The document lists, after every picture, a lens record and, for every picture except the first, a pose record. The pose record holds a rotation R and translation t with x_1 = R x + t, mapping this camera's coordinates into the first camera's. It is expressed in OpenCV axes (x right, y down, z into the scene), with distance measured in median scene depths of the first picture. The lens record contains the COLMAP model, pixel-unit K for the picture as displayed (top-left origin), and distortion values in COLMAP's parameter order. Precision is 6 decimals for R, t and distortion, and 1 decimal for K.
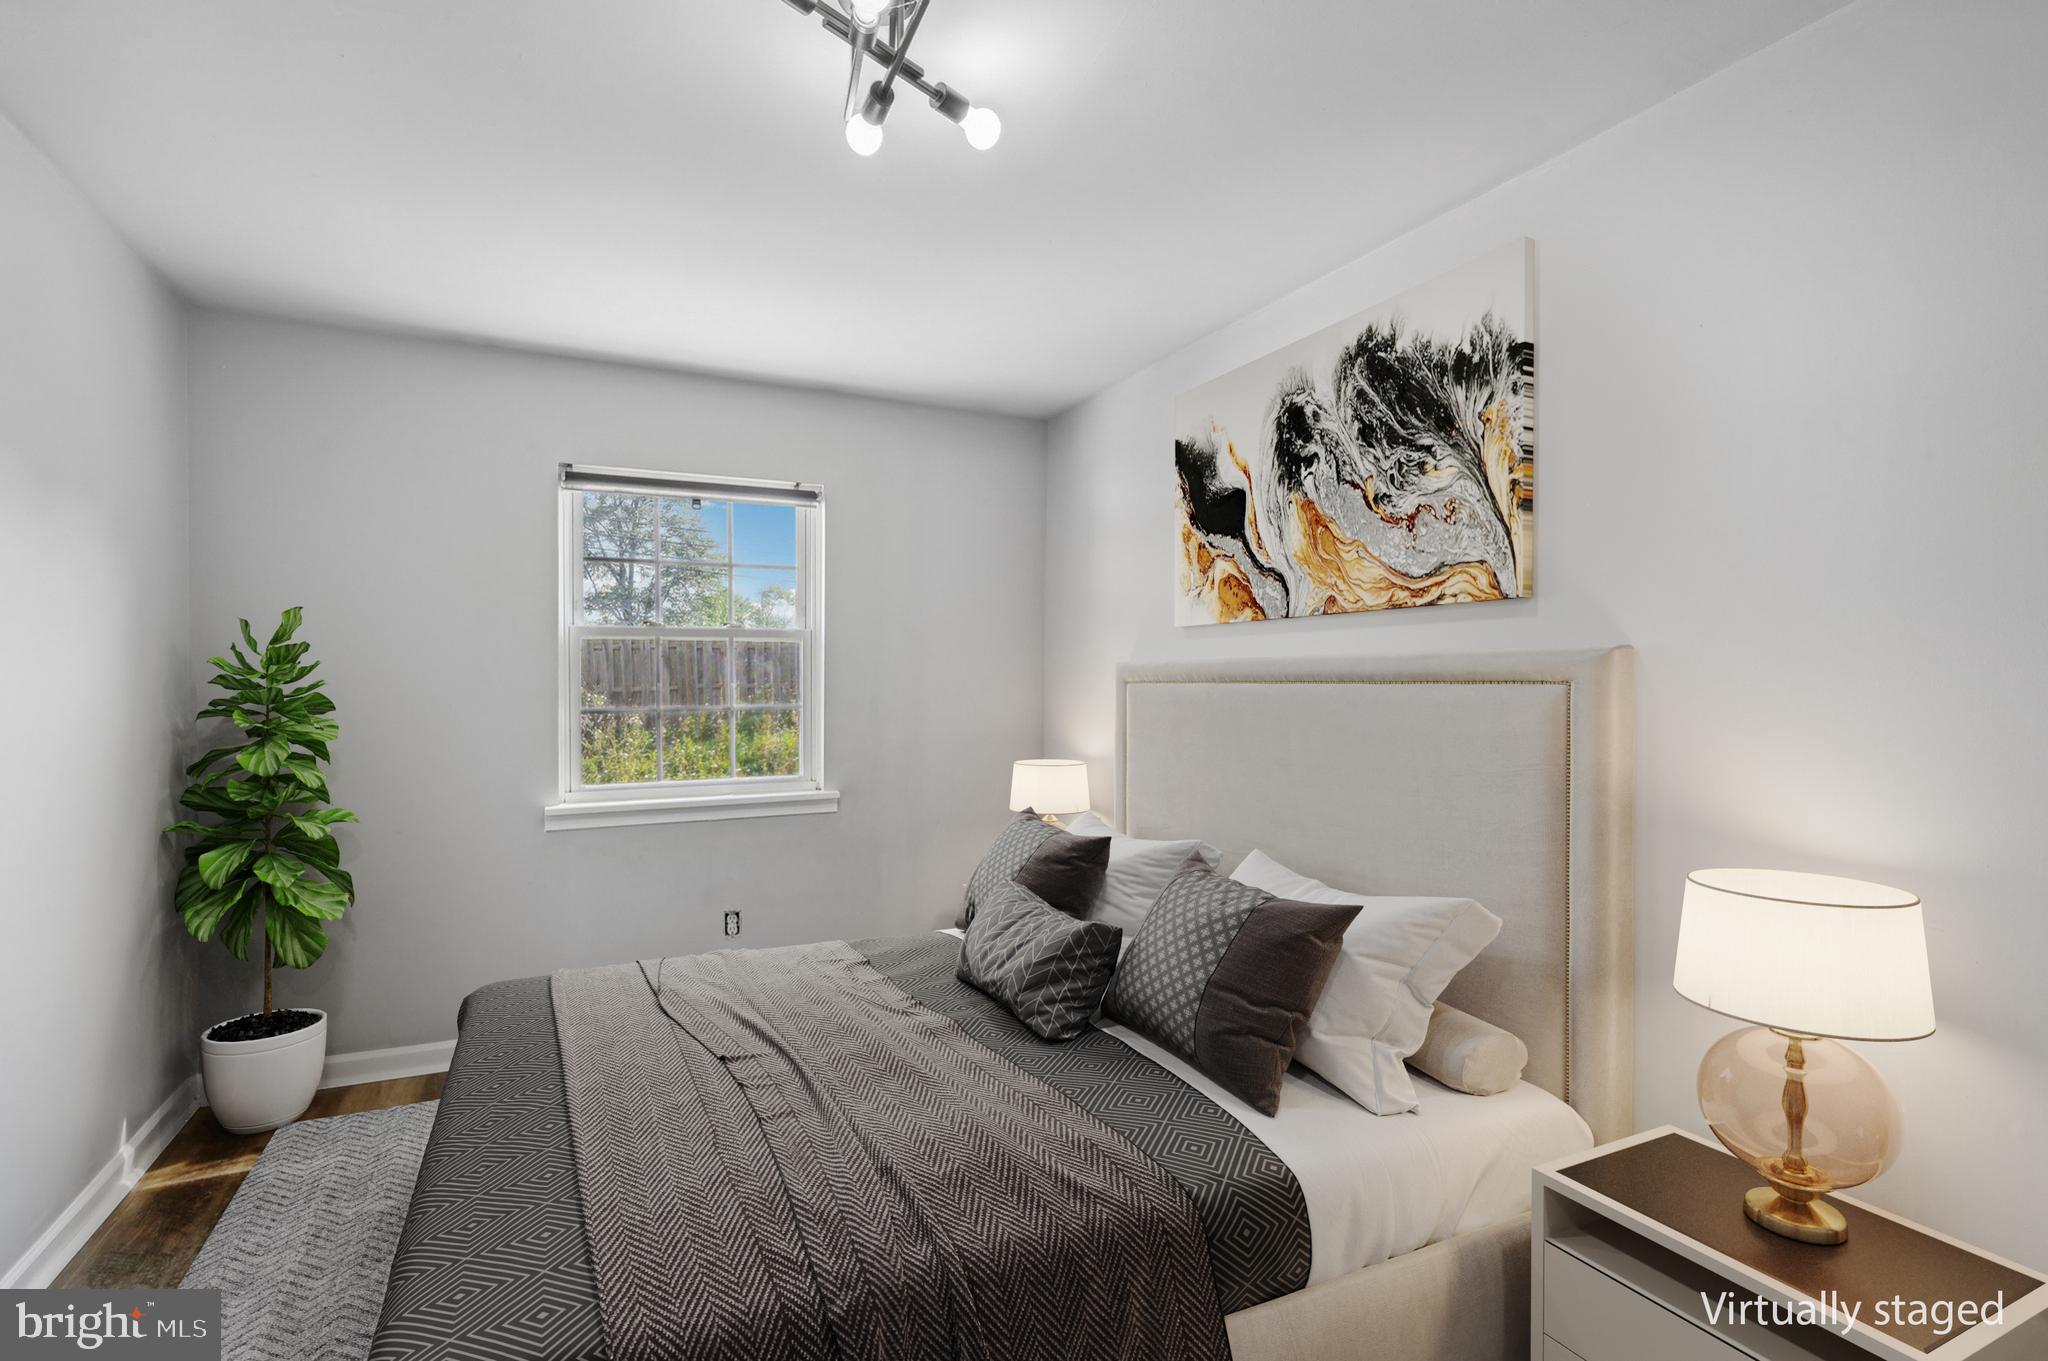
lens RADIAL K [[944.5, 0, 1024.0], [0, 944.5, 680.5], [0, 0, 1]] dist [-0.000320, 0.000132]
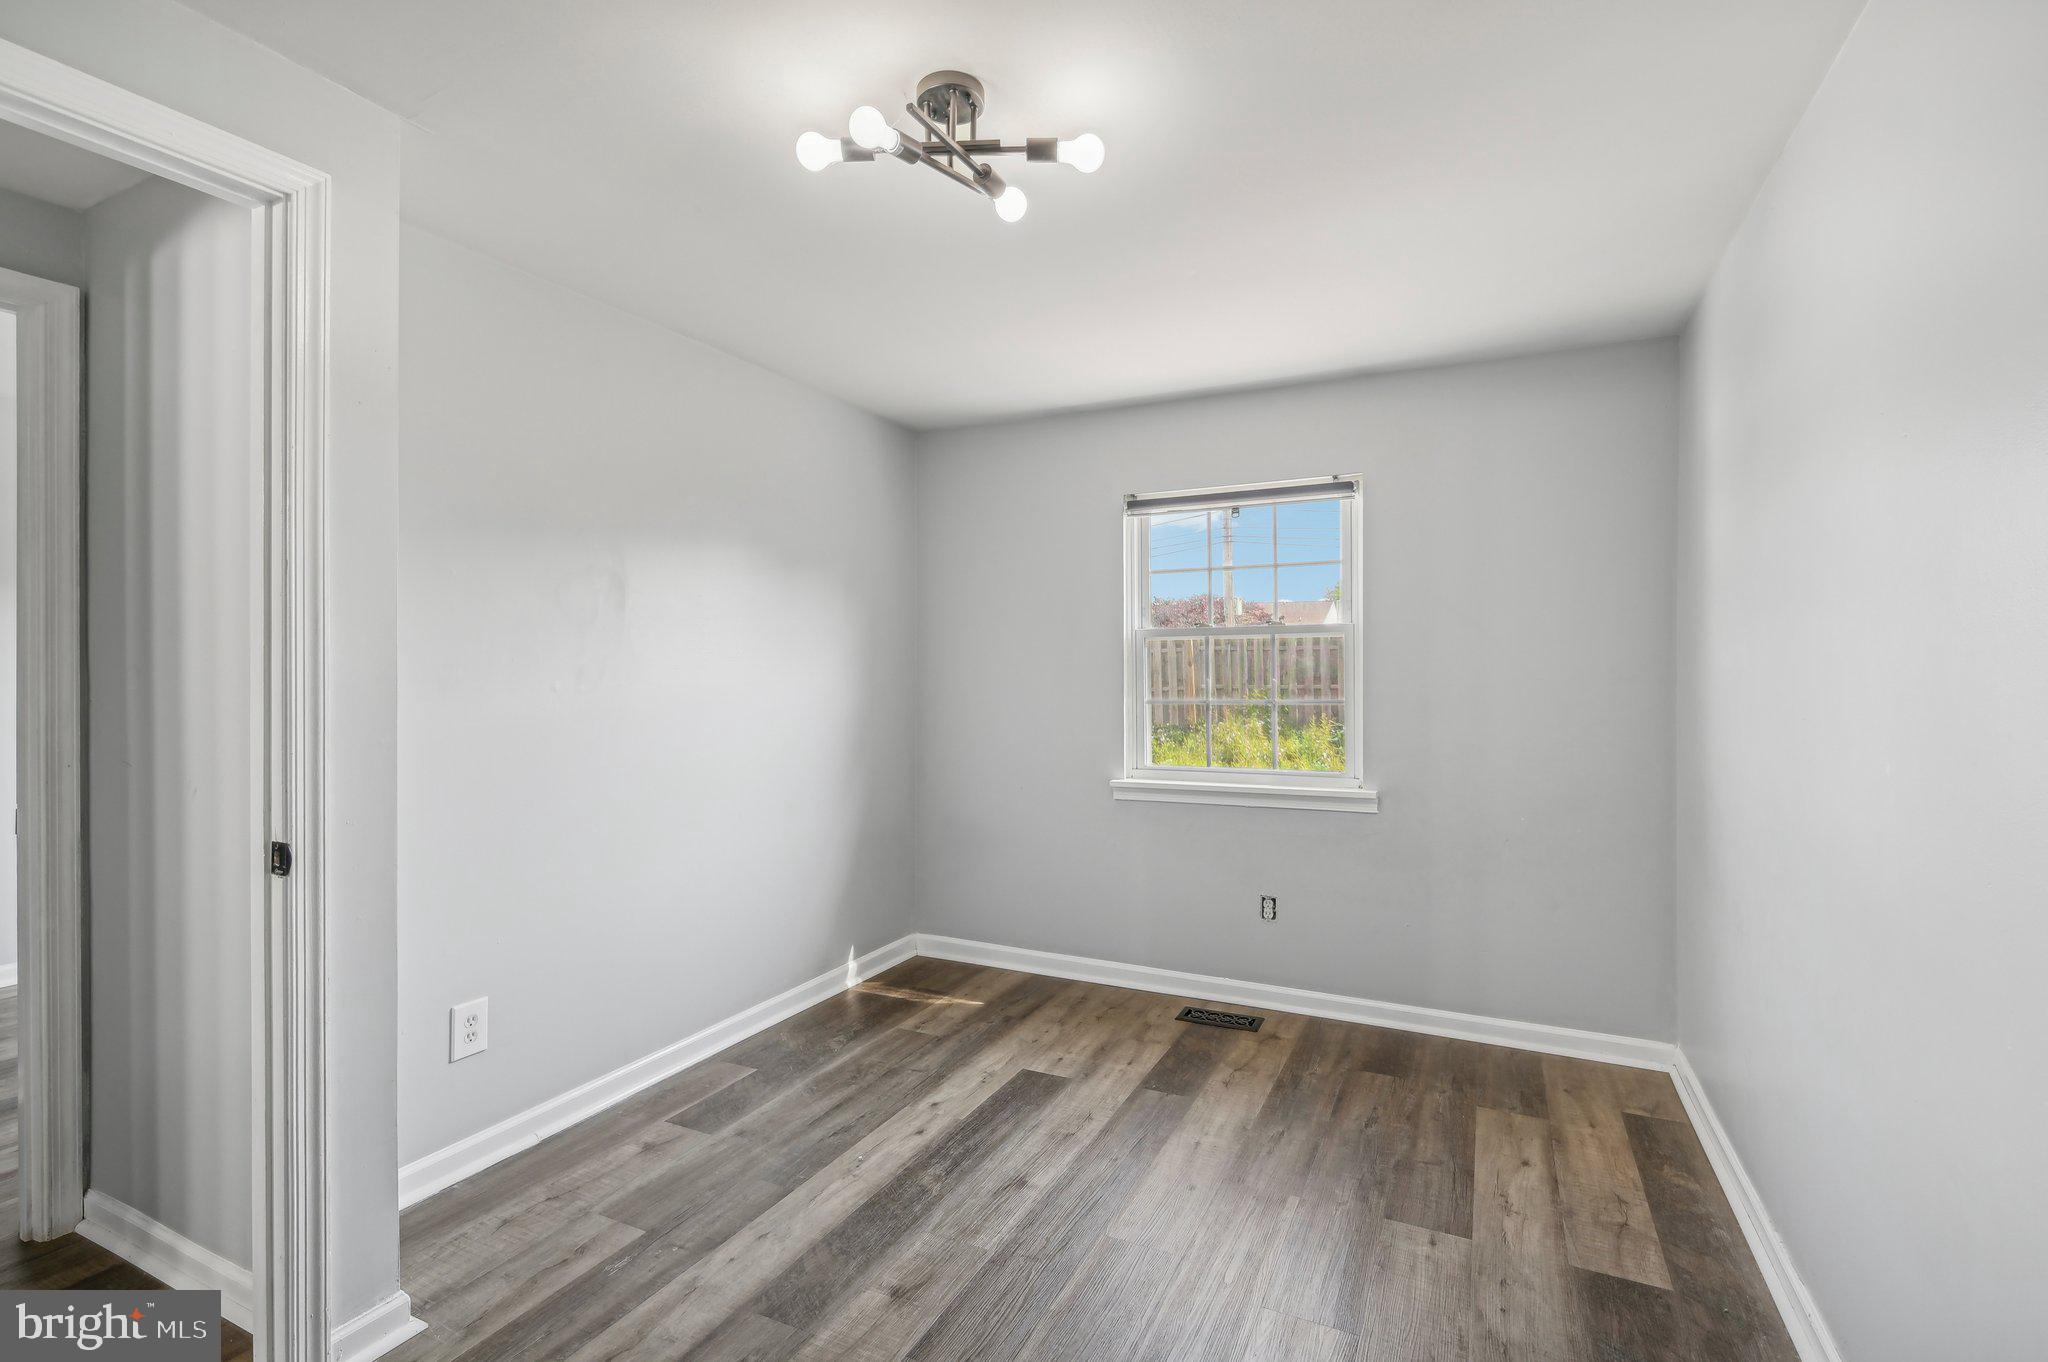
lens RADIAL K [[946.6, 0, 1024.7], [0, 946.6, 668.4], [0, 0, 1]] dist [-0.000998, -0.000164]
pose [[0.634006, -0.007411, -0.773292, 0.351523], [0.000722, 0.999959, -0.008991, 0.001462], [0.773328, 0.005142, 0.633986, 0.133975]]
